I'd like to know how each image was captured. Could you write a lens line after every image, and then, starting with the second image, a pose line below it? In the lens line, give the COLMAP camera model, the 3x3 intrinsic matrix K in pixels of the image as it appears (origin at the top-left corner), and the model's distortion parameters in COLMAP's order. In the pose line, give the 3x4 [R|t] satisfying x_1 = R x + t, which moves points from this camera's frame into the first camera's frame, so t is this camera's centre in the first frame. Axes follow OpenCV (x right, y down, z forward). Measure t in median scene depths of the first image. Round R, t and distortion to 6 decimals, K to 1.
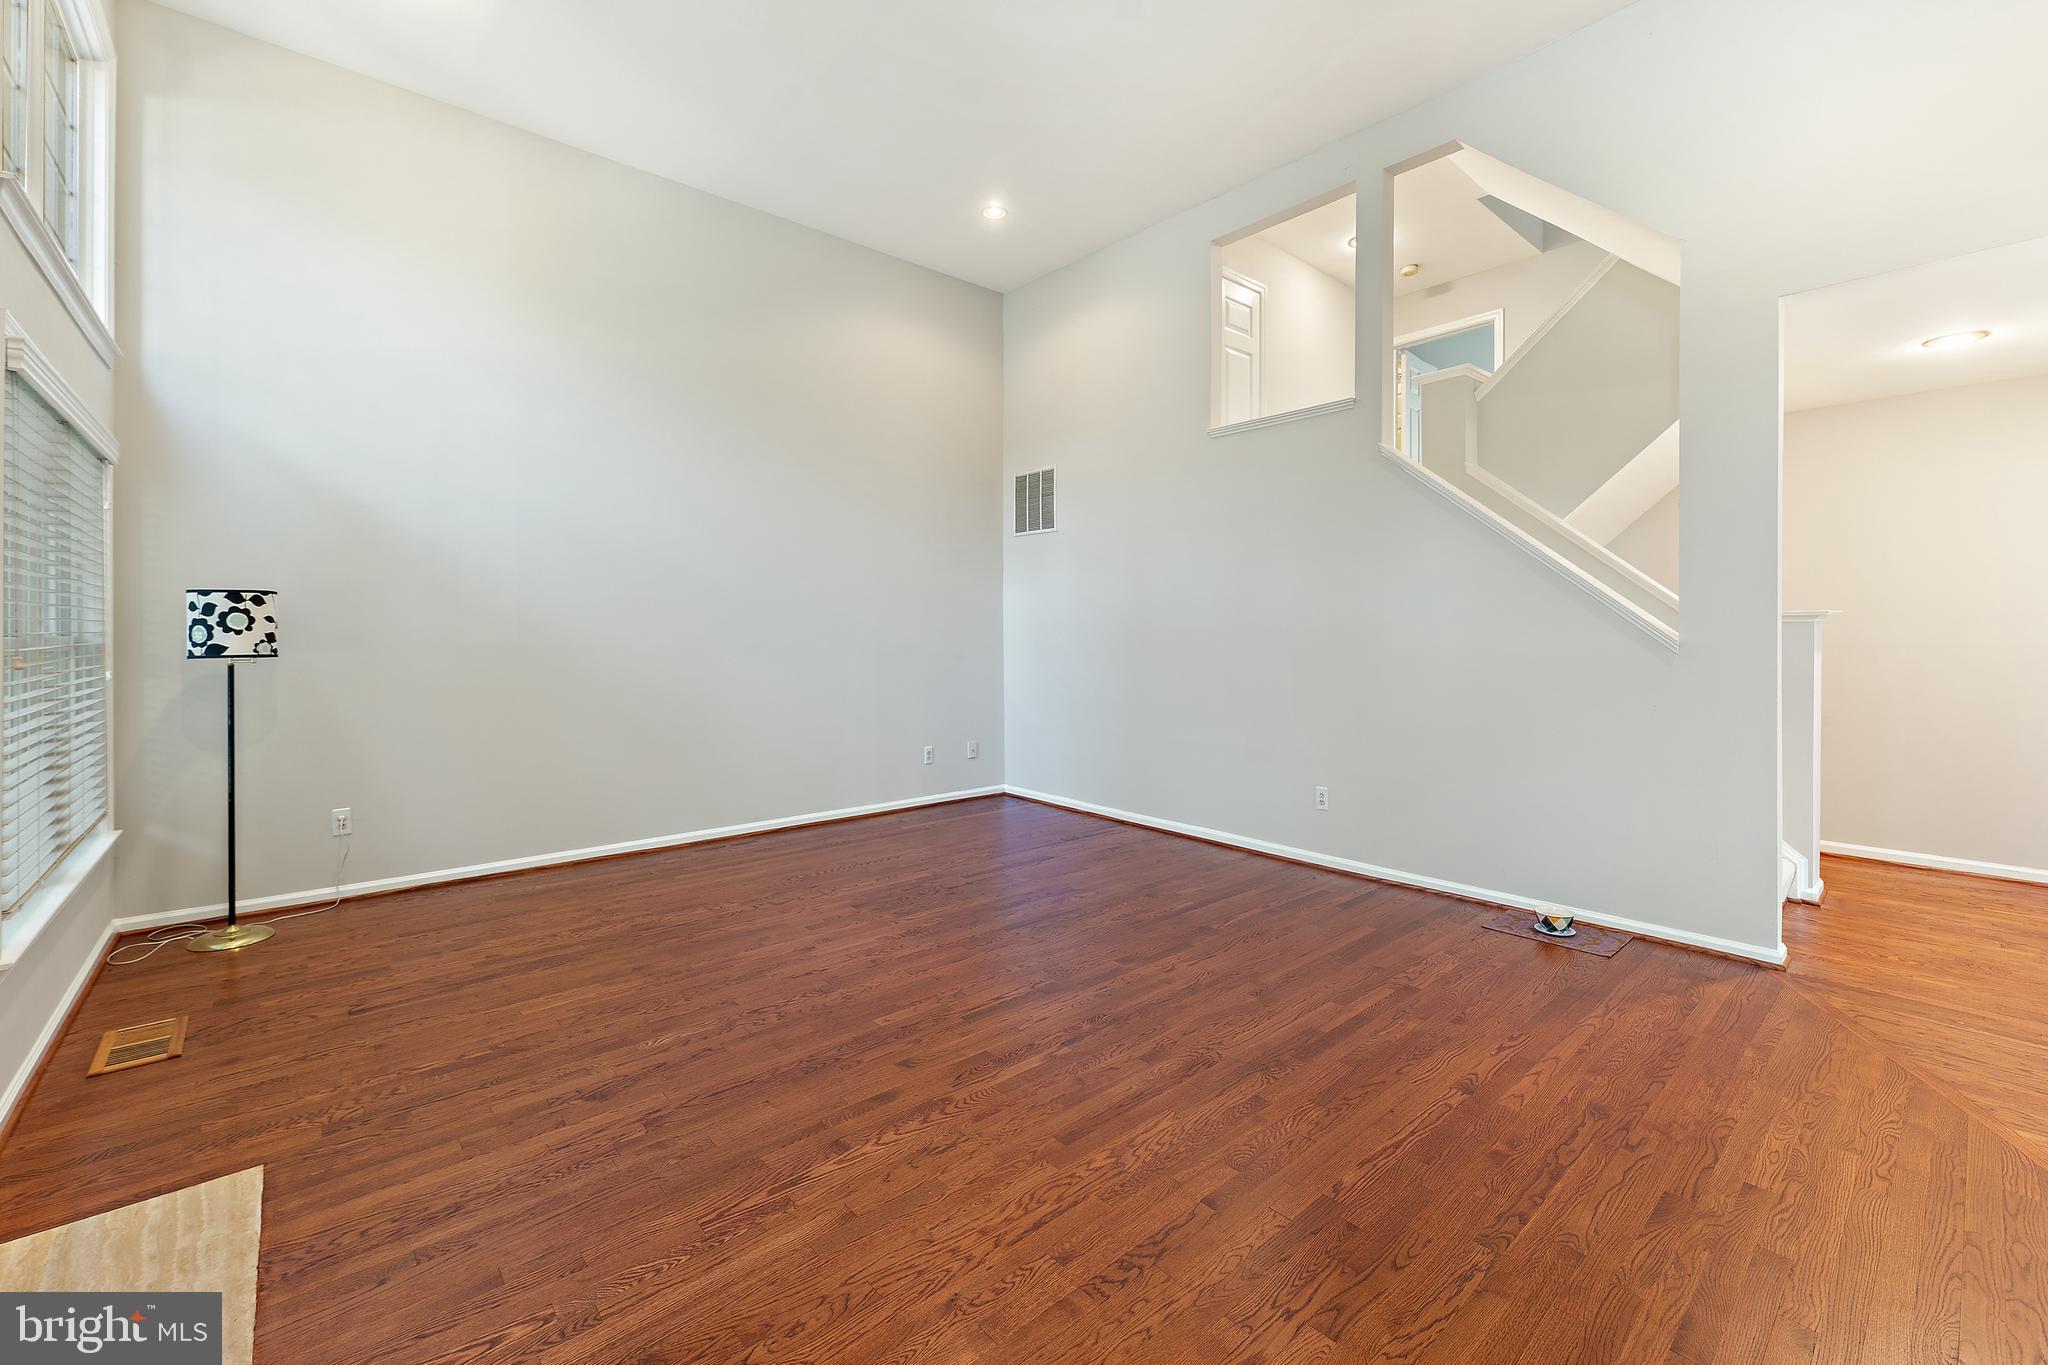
lens RADIAL K [[848.9, 0, 1030.7], [0, 848.9, 633.5], [0, 0, 1]] dist [-0.000549, -0.000625]
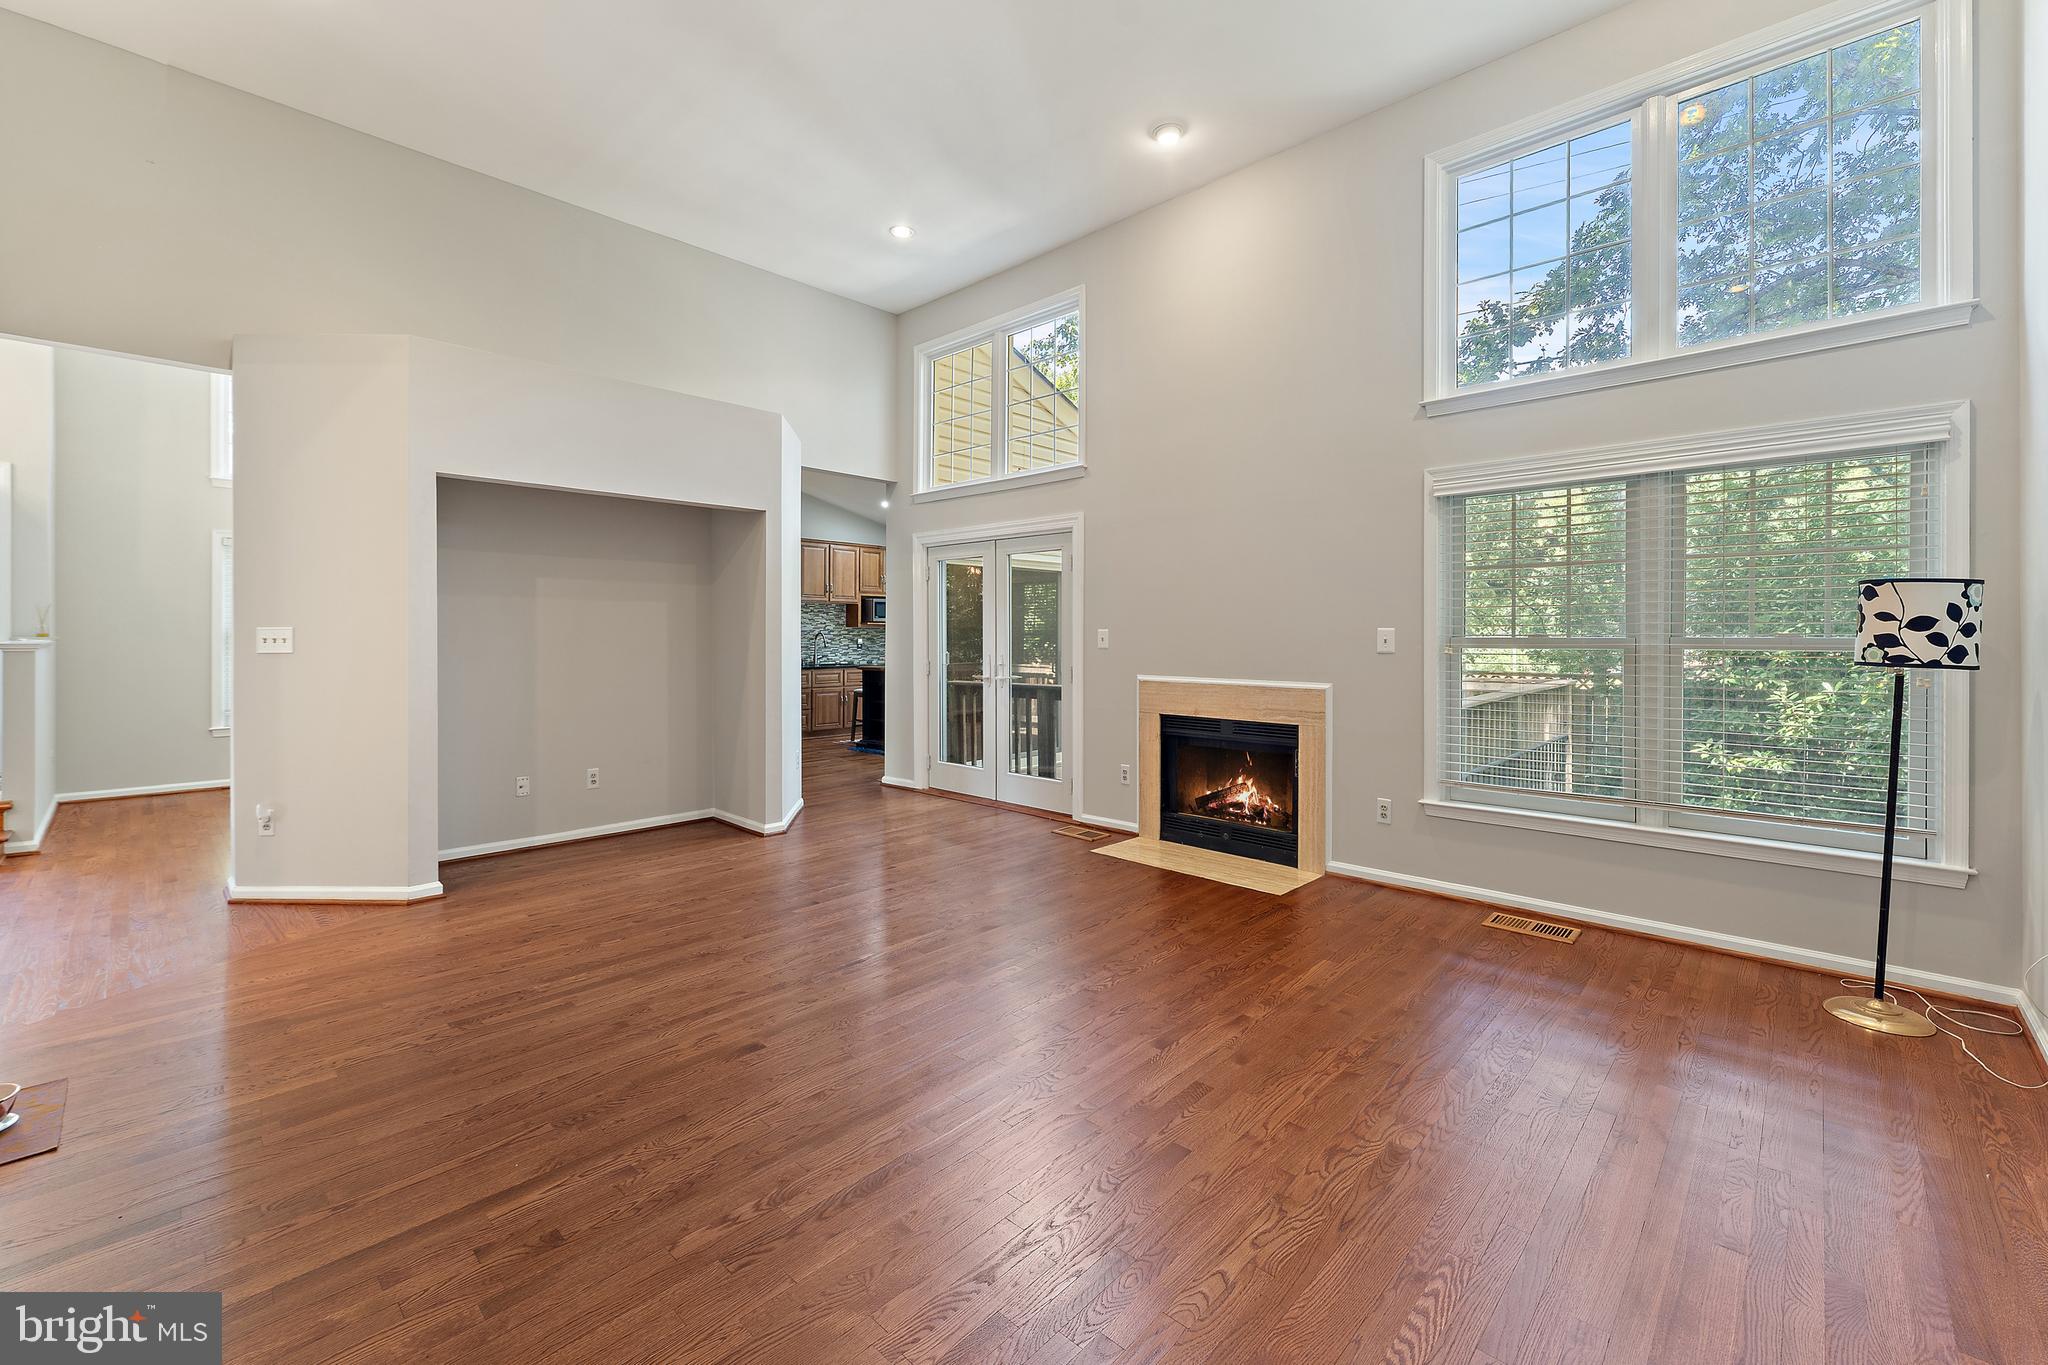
lens RADIAL K [[845.2, 0, 1035.0], [0, 845.2, 642.8], [0, 0, 1]] dist [0.000061, -0.000523]
pose [[-0.995594, -0.000025, -0.093766, -0.074401], [-0.000842, 0.999962, 0.008674, 0.000928], [0.093762, 0.008714, -0.995556, 1.736537]]
